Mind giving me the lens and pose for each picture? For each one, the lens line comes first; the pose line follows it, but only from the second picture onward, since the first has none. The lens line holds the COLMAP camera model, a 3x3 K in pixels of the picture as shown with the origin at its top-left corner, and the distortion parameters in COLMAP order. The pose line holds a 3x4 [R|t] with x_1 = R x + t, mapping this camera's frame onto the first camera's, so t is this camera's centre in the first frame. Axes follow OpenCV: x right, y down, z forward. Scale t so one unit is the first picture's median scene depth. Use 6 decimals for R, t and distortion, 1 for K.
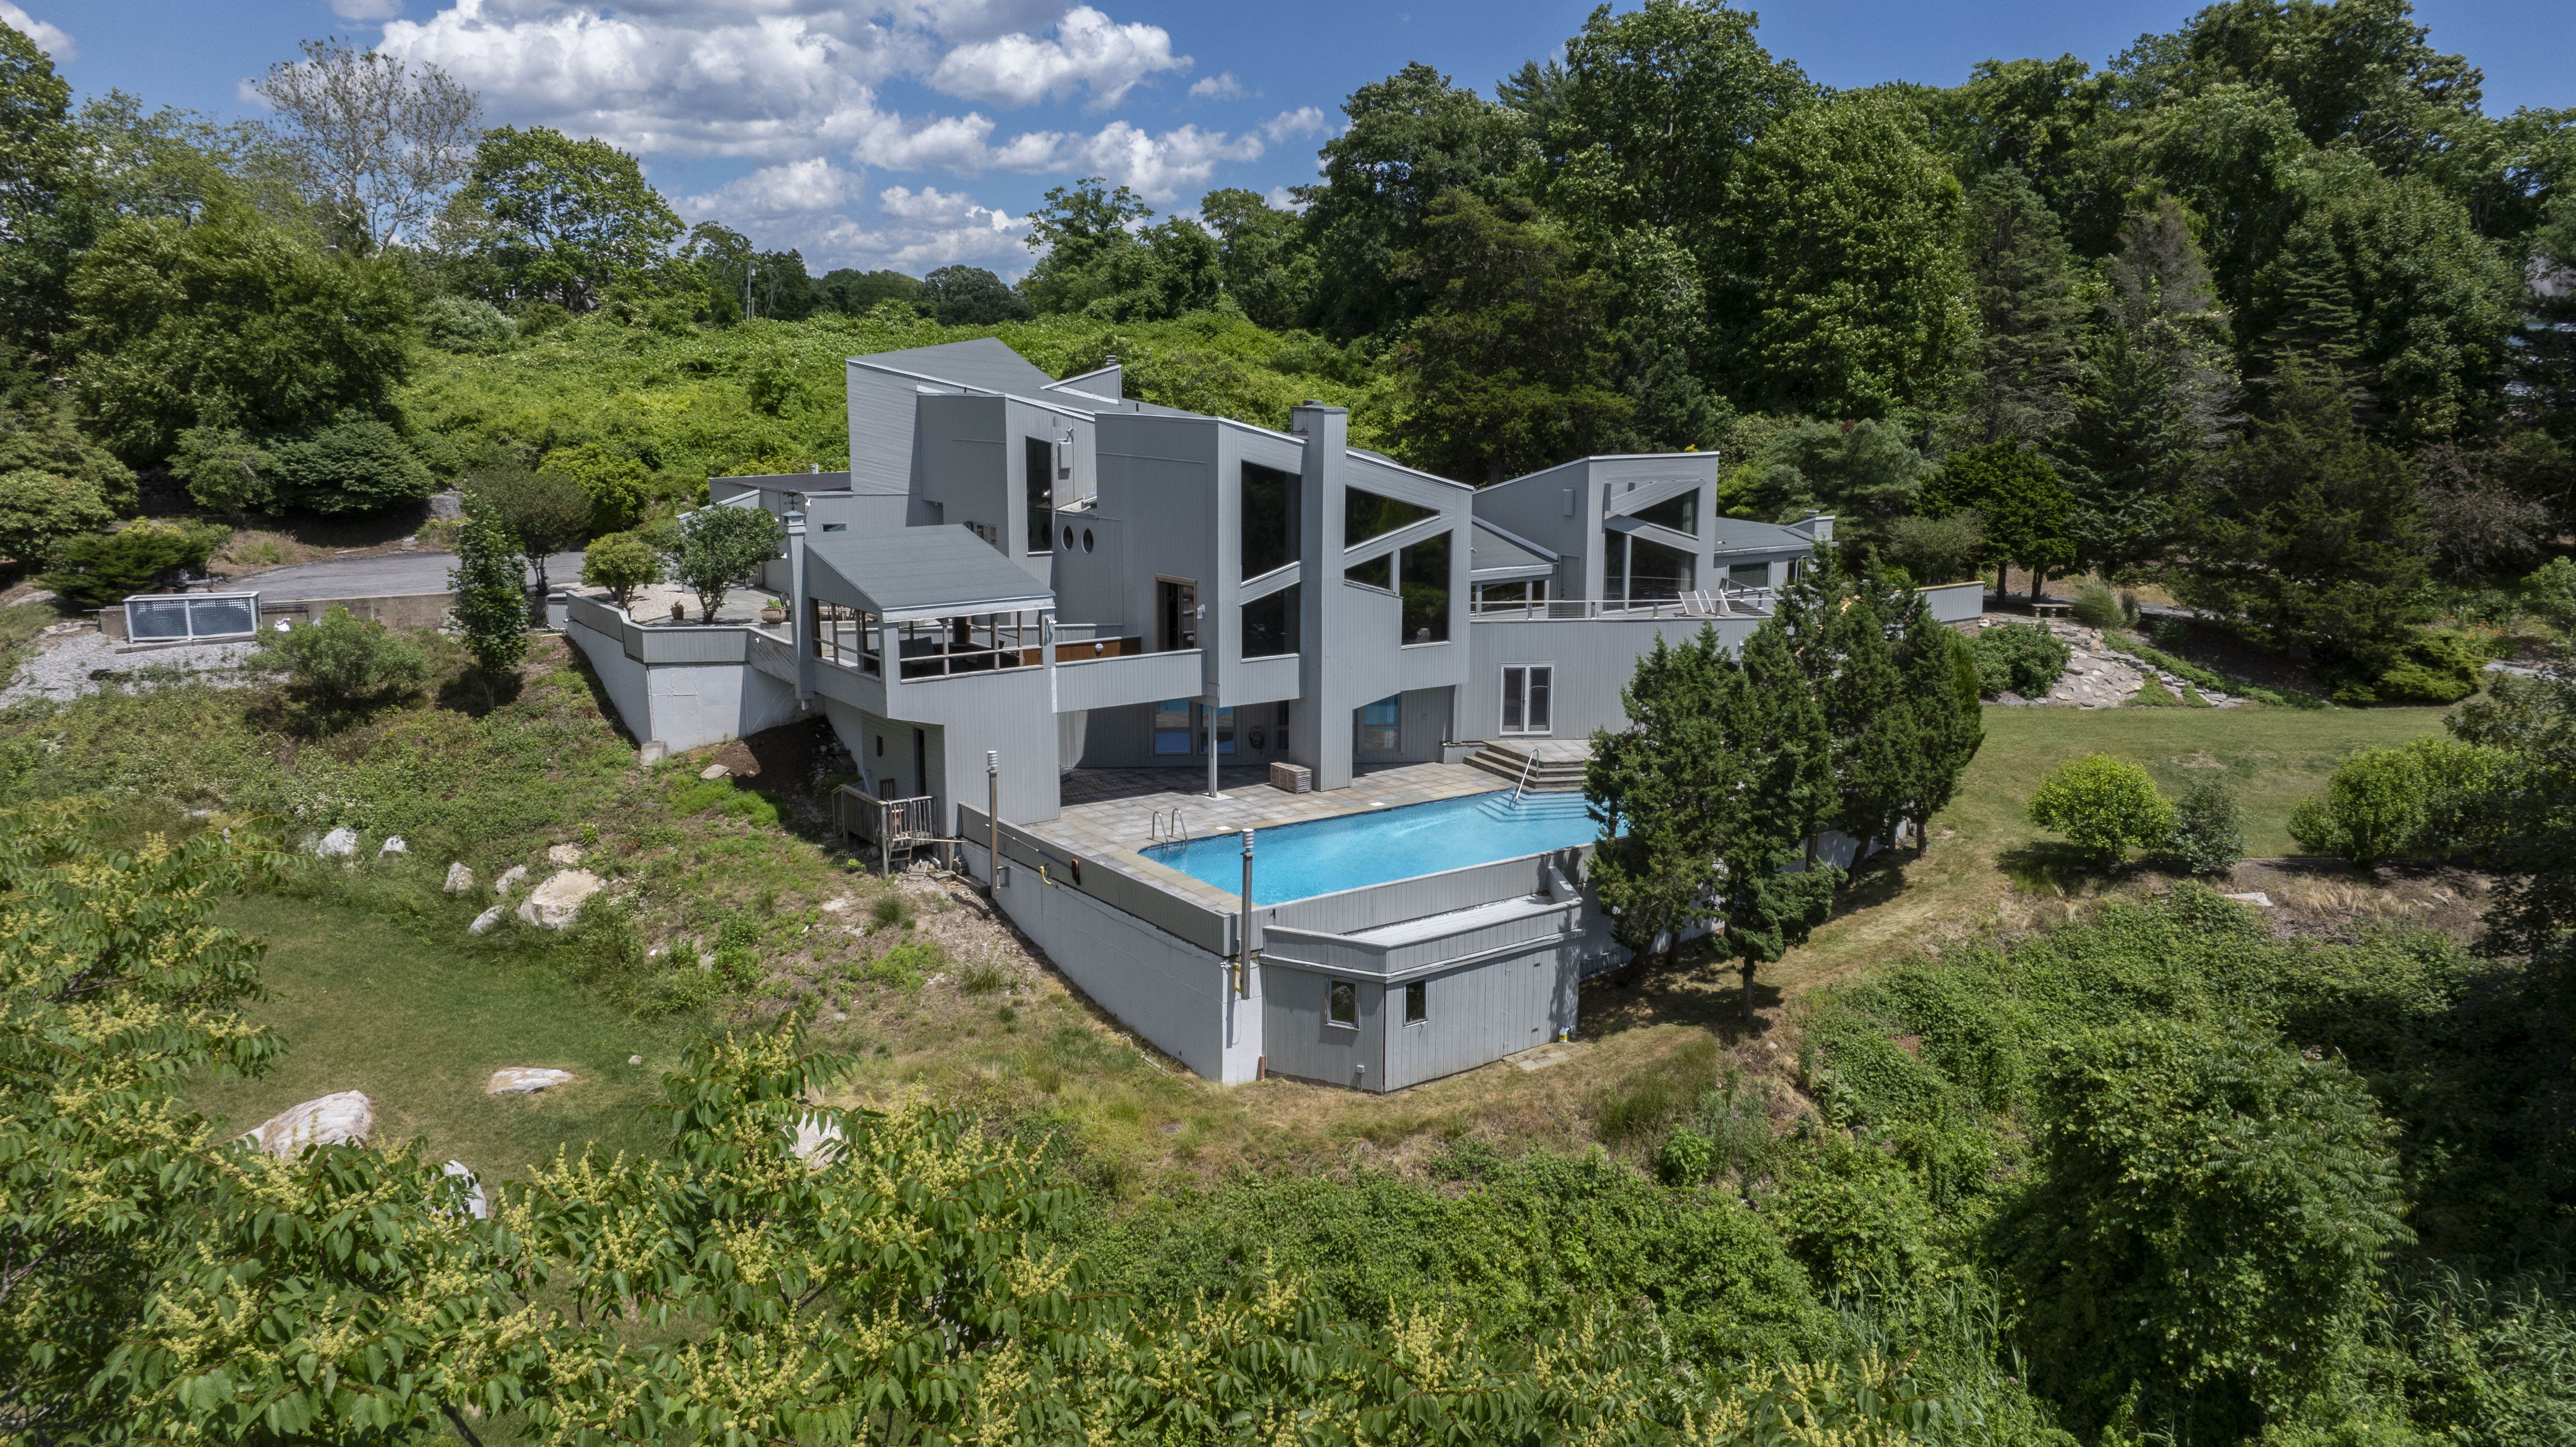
lens RADIAL K [[1824.0, 0, 1287.7], [0, 1824.0, 726.3], [0, 0, 1]] dist [-0.021256, 0.013863]
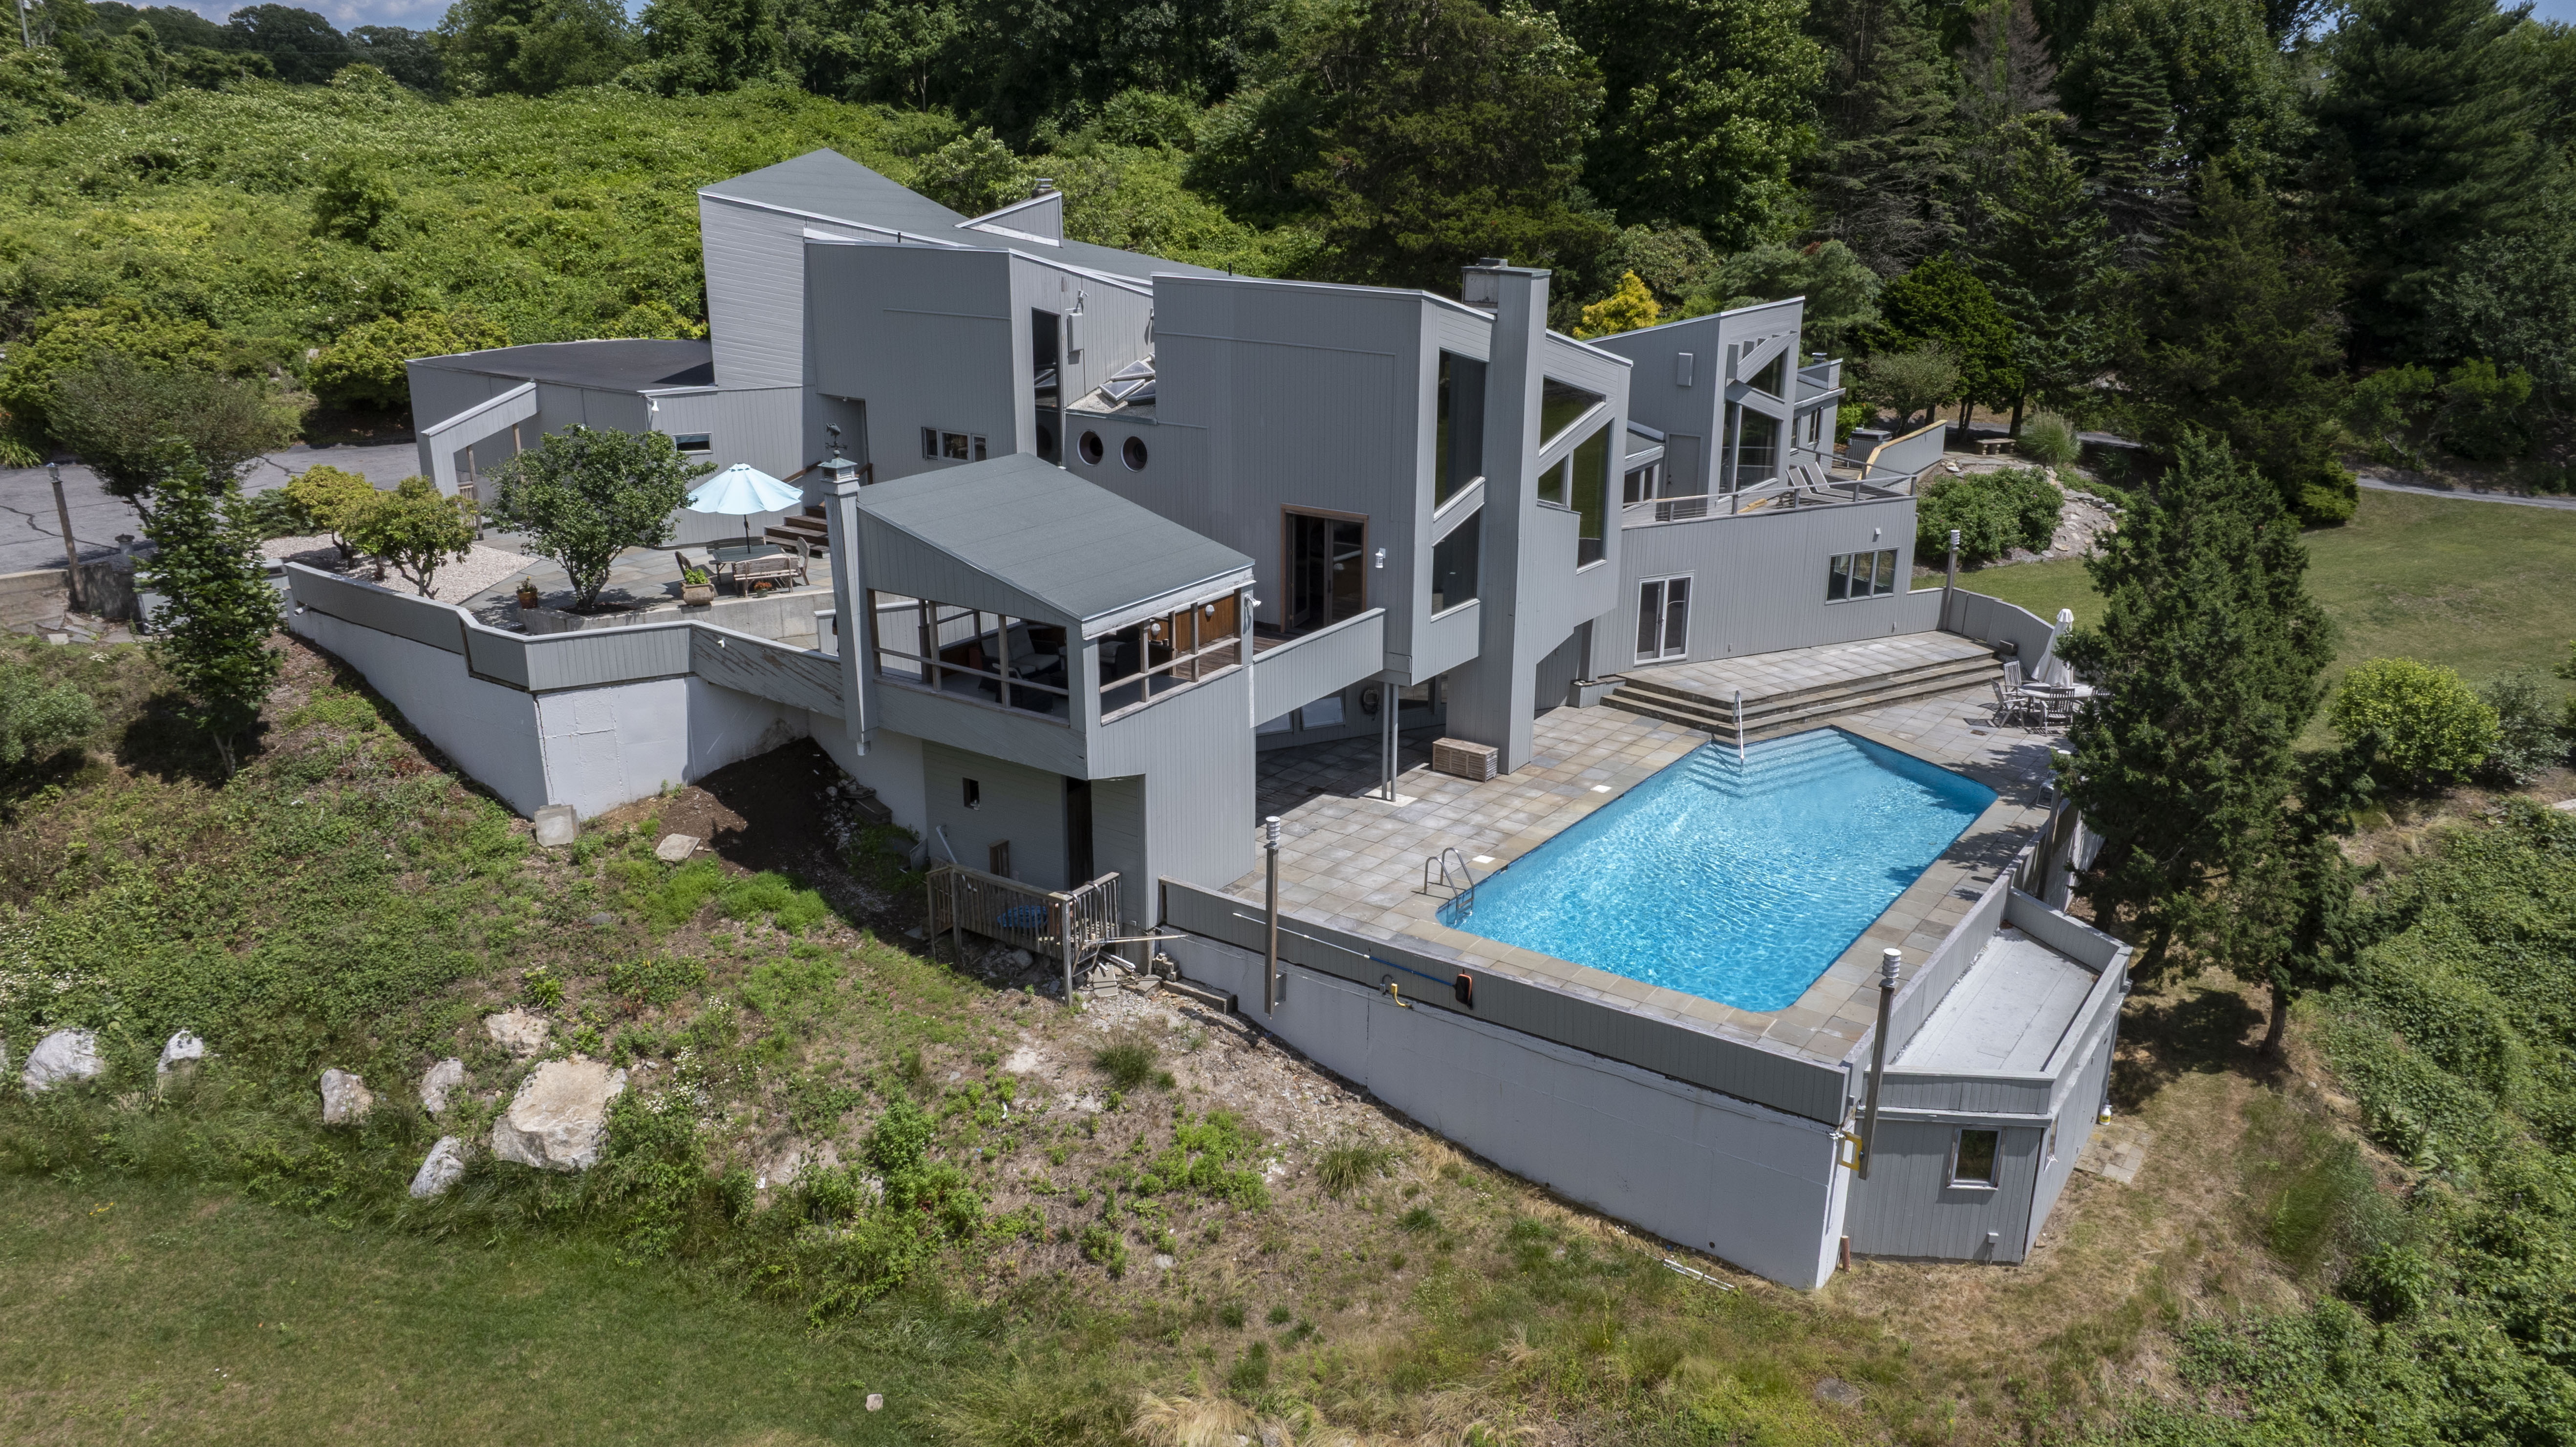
lens RADIAL K [[1824.0, 0, 1297.8], [0, 1824.0, 718.7], [0, 0, 1]] dist [-0.021256, 0.013863]
pose [[0.939579, -0.102451, 0.326641, -0.310341], [0.061998, 0.989314, 0.131963, -0.093103], [-0.336670, -0.103739, 0.935891, 0.305573]]
